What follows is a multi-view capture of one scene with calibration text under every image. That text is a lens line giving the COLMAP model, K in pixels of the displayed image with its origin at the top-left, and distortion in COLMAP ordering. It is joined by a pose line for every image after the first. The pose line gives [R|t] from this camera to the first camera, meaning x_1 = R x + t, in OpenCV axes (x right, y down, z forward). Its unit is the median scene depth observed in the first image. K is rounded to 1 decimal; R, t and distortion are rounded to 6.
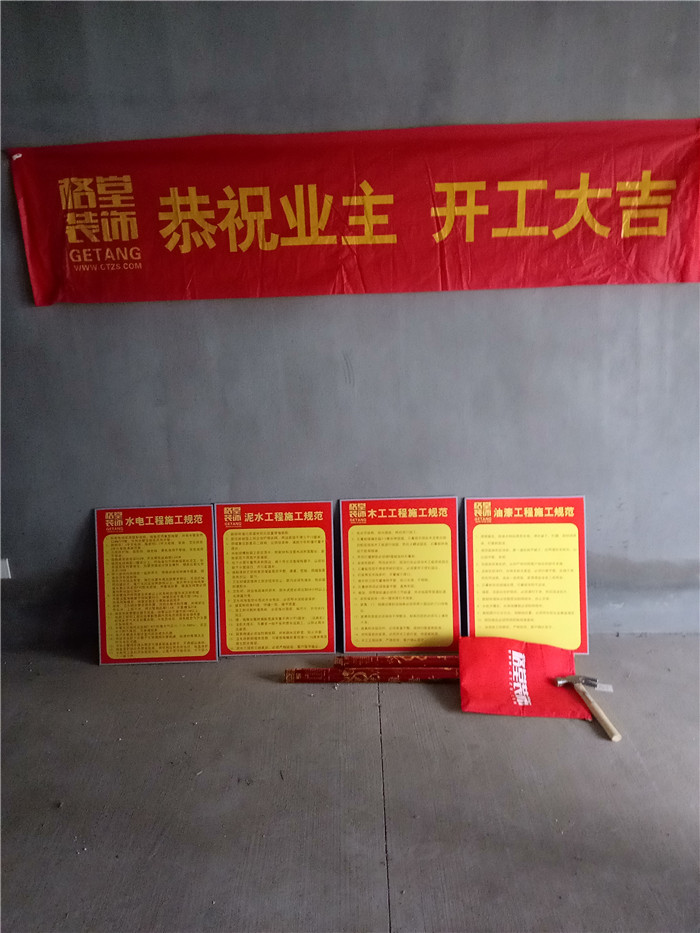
lens RADIAL K [[726.1, 0, 350.0], [0, 726.1, 466.5], [0, 0, 1]] dist [0.122694, -0.185588]
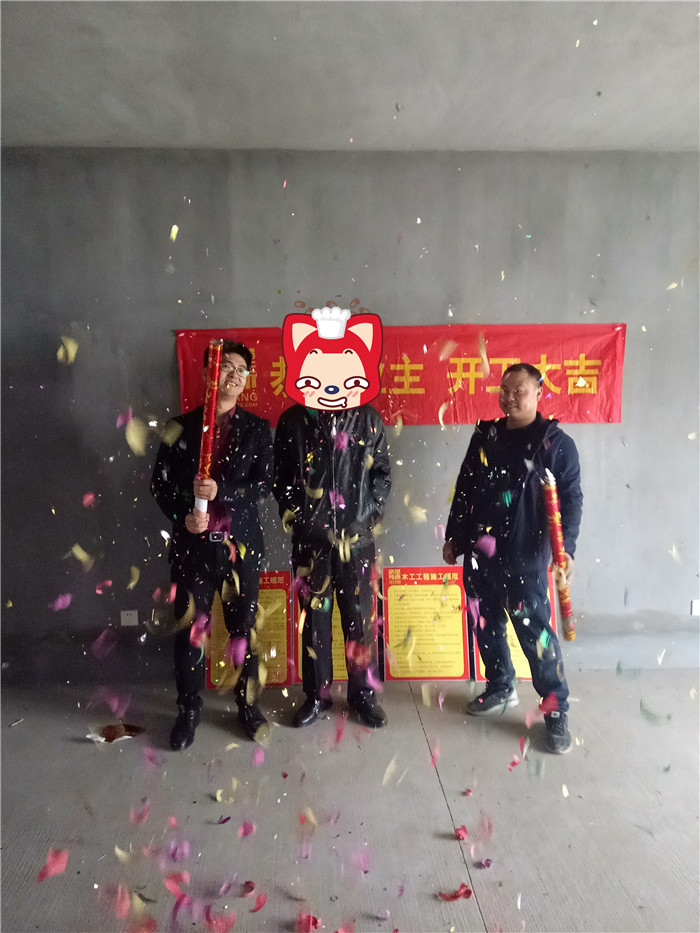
lens RADIAL K [[726.1, 0, 350.0], [0, 726.1, 466.5], [0, 0, 1]] dist [0.122694, -0.185588]
pose [[0.998124, 0.017233, 0.058744, -0.181483], [-0.006438, 0.983788, -0.179219, 0.121042], [-0.060880, 0.178504, 0.982054, -0.464996]]
